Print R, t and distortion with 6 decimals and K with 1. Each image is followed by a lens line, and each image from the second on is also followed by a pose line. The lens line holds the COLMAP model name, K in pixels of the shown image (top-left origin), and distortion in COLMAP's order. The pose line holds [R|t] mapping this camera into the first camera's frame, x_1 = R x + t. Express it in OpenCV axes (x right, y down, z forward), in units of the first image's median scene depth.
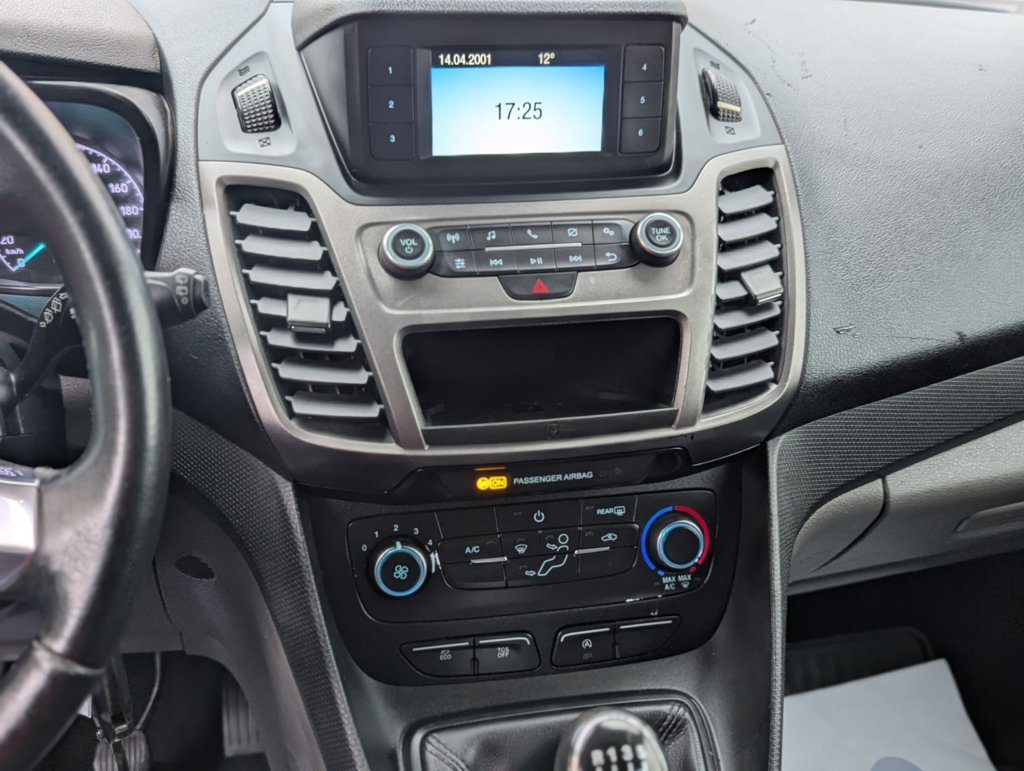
lens RADIAL K [[1077.3, 0, 500.0], [0, 1077.3, 388.3], [0, 0, 1]] dist [0.096196, -0.214101]
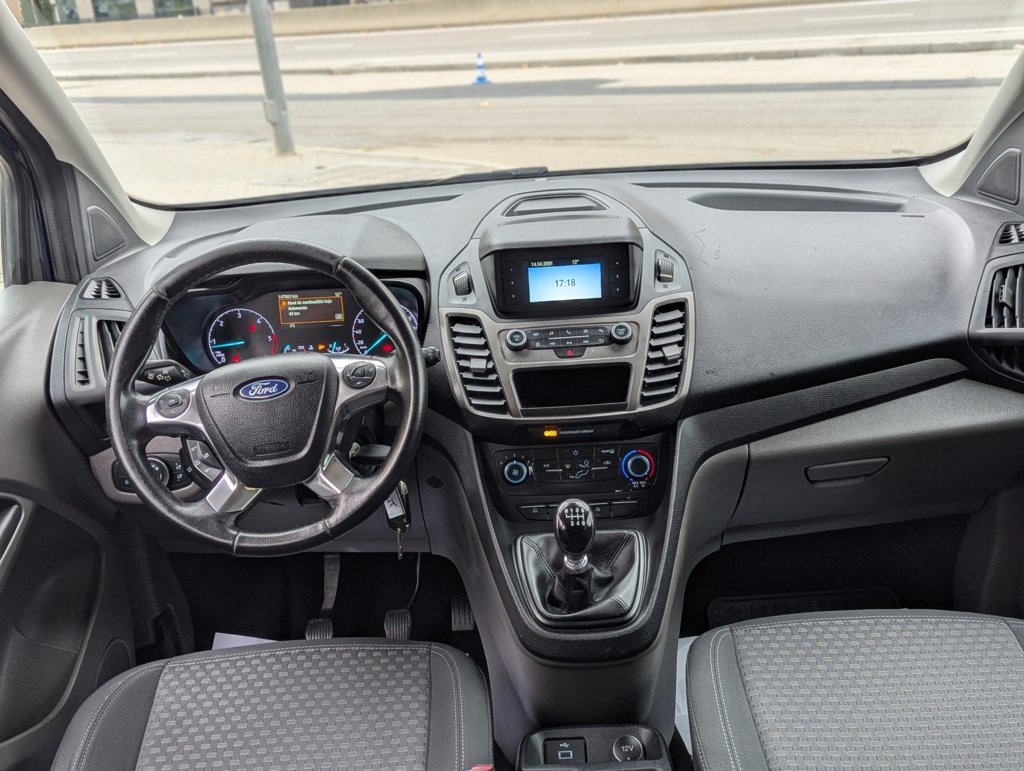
lens RADIAL K [[1068.0, 0, 481.4], [0, 1068.0, 386.6], [0, 0, 1]] dist [0.040381, -0.010747]
pose [[0.969834, -0.012364, -0.243453, 0.419903], [-0.015399, 0.993611, -0.111807, 0.249183], [0.243280, 0.112183, 0.963447, -1.343967]]
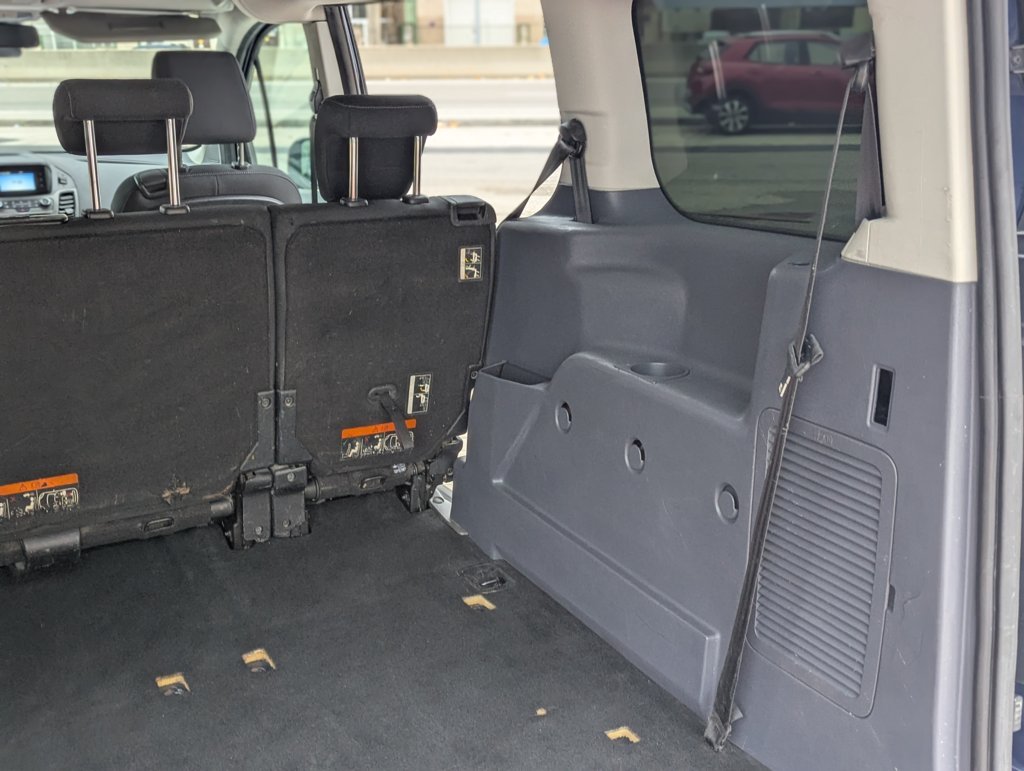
lens RADIAL K [[1077.3, 0, 500.0], [0, 1077.3, 388.3], [0, 0, 1]] dist [0.096196, -0.214101]
pose [[0.948115, -0.098159, 0.302395, 0.576978], [0.137615, 0.984131, -0.112018, 1.762388], [-0.286601, 0.147820, 0.946578, -4.869092]]
